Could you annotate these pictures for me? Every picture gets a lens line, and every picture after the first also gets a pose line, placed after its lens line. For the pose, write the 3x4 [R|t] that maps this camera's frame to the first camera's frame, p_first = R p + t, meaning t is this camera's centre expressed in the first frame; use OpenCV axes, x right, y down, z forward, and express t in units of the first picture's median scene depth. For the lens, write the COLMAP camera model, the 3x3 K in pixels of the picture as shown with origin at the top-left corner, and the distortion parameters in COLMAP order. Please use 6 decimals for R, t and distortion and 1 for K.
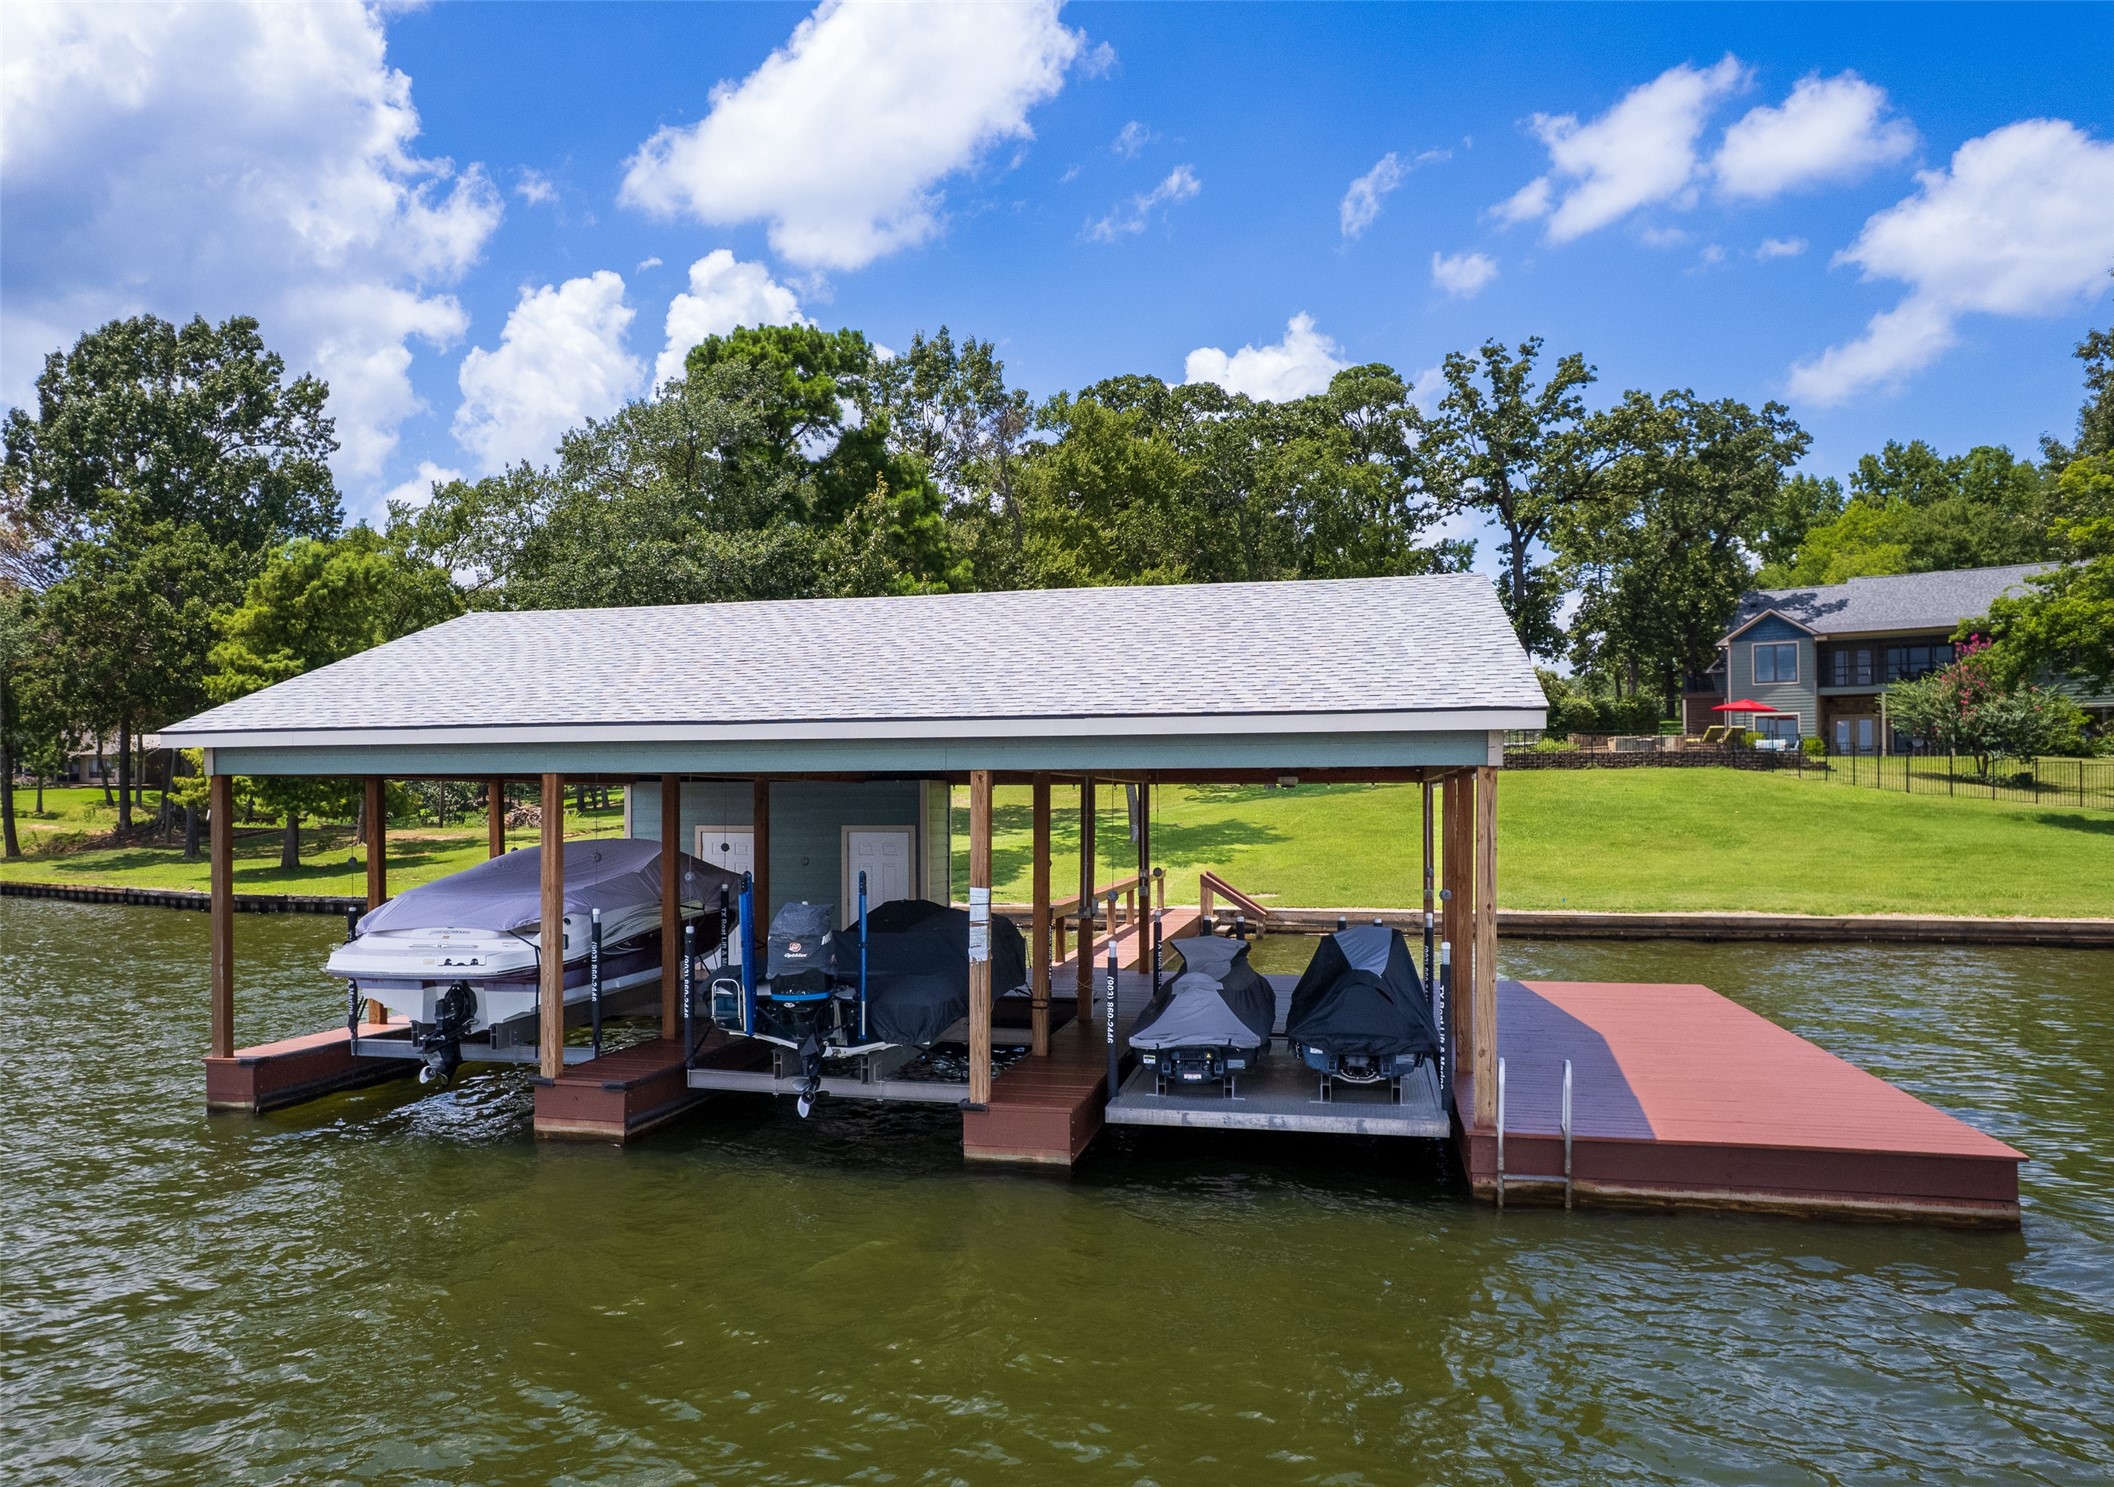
lens RADIAL K [[1449.5, 0, 1054.4], [0, 1449.5, 841.5], [0, 0, 1]] dist [-0.060646, 0.033731]
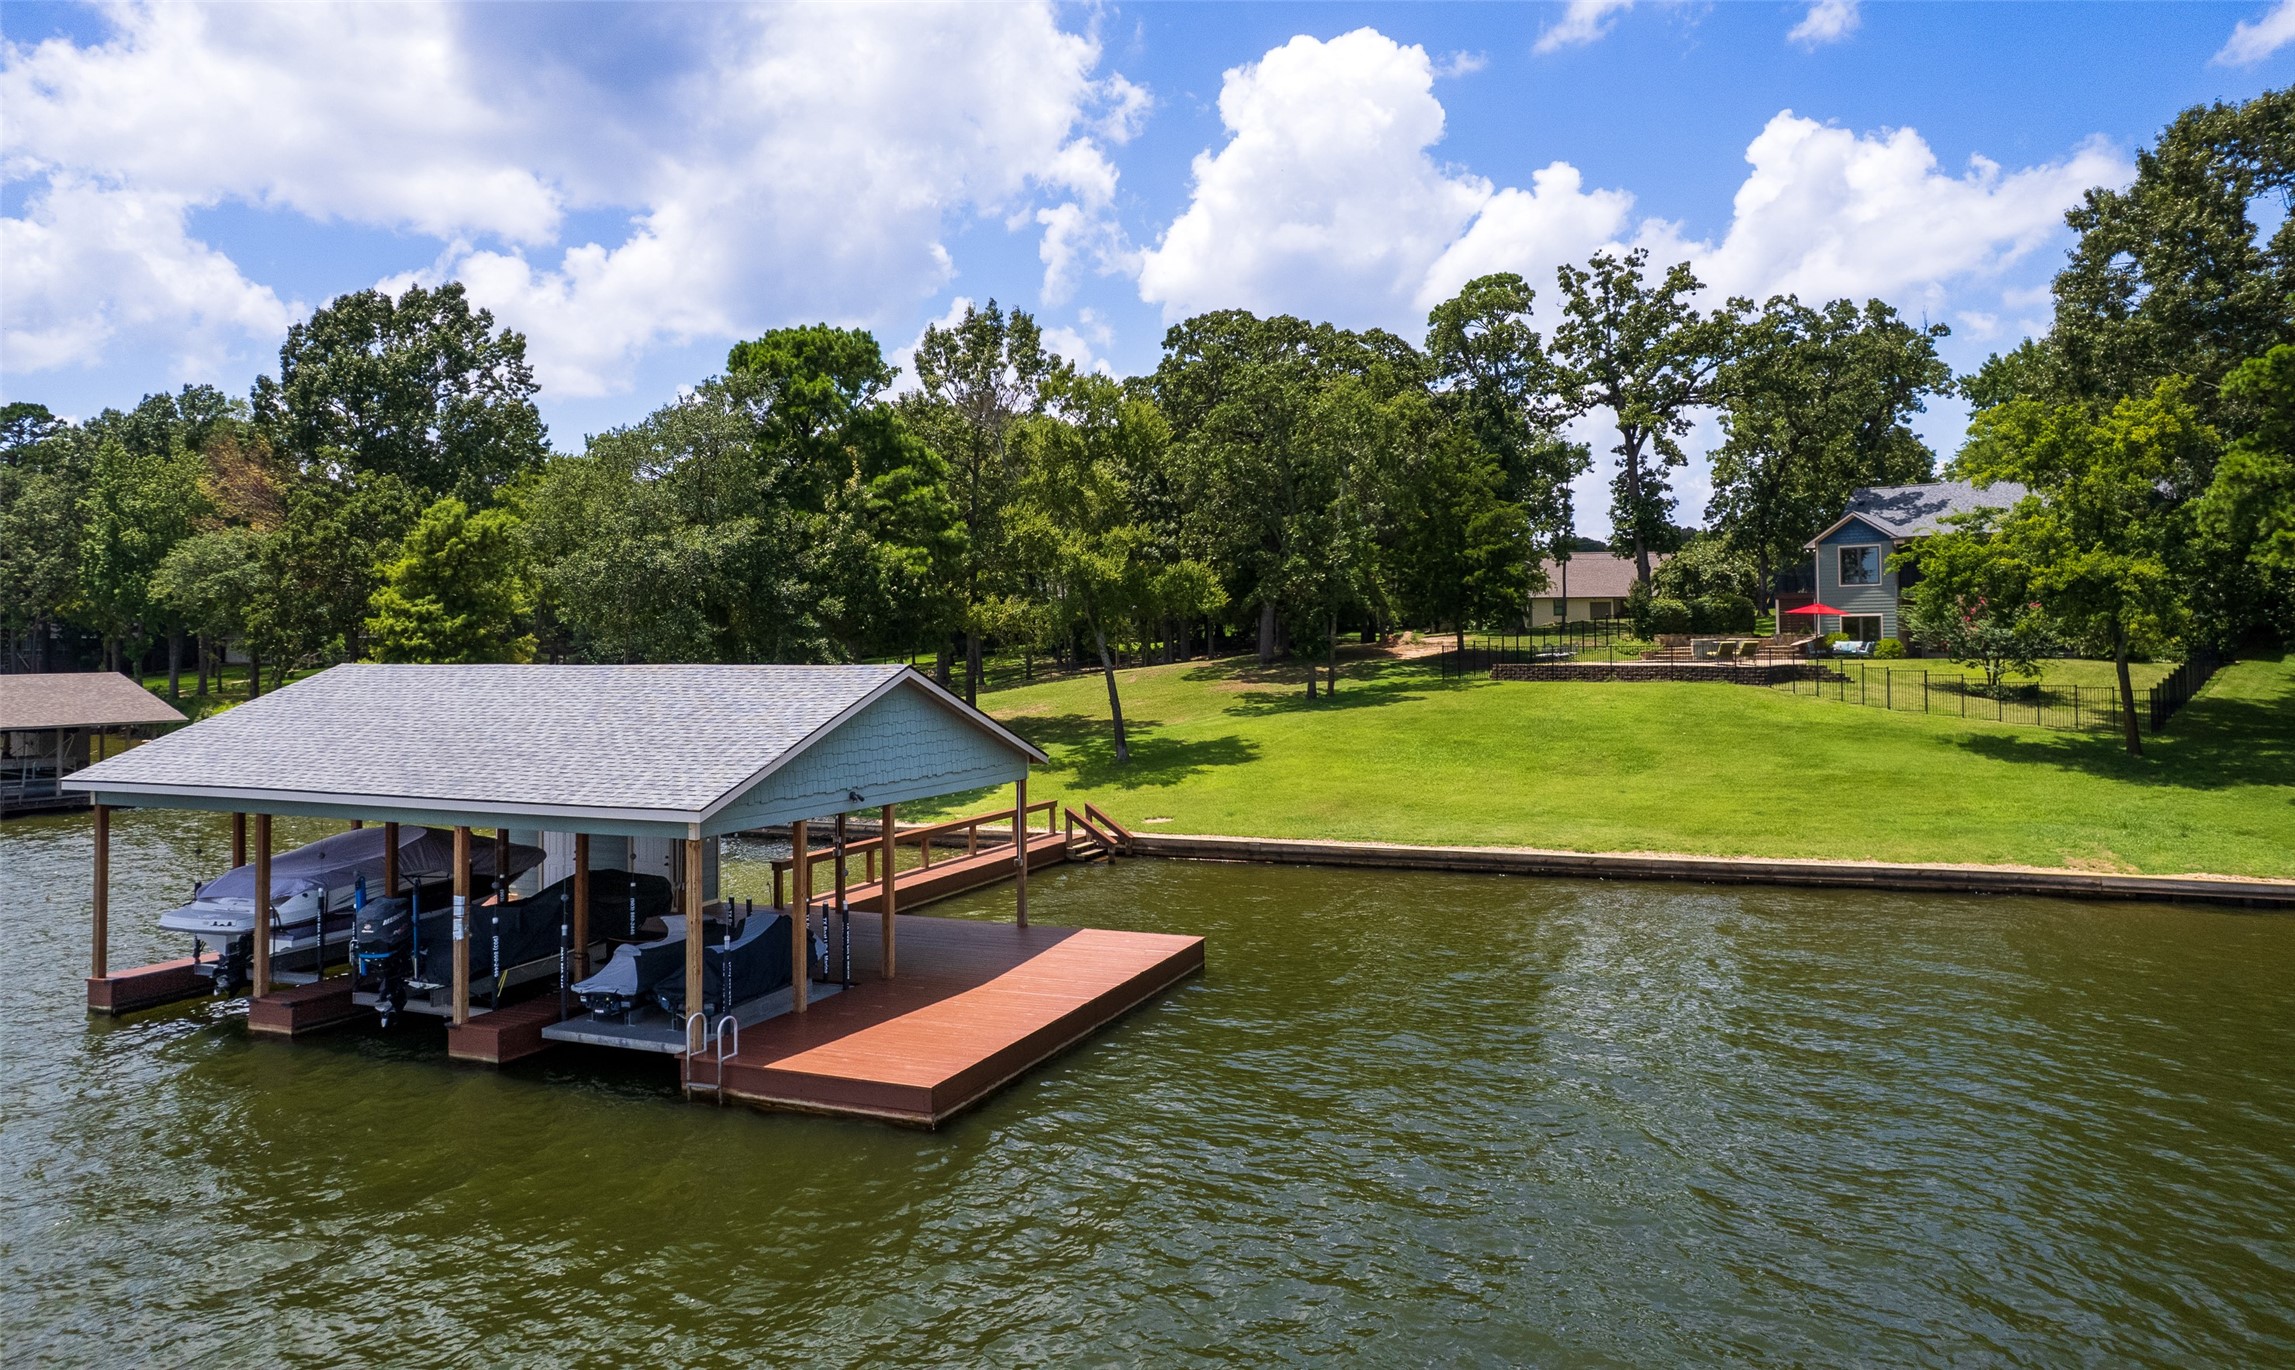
lens RADIAL K [[1433.3, 0, 1147.5], [0, 1433.3, 685.0], [0, 0, 1]] dist [-0.028744, 0.000272]
pose [[0.992210, 0.001355, -0.124569, 0.154244], [-0.002905, 0.999921, -0.012268, -0.031689], [0.124543, 0.012534, 0.992135, -0.087841]]
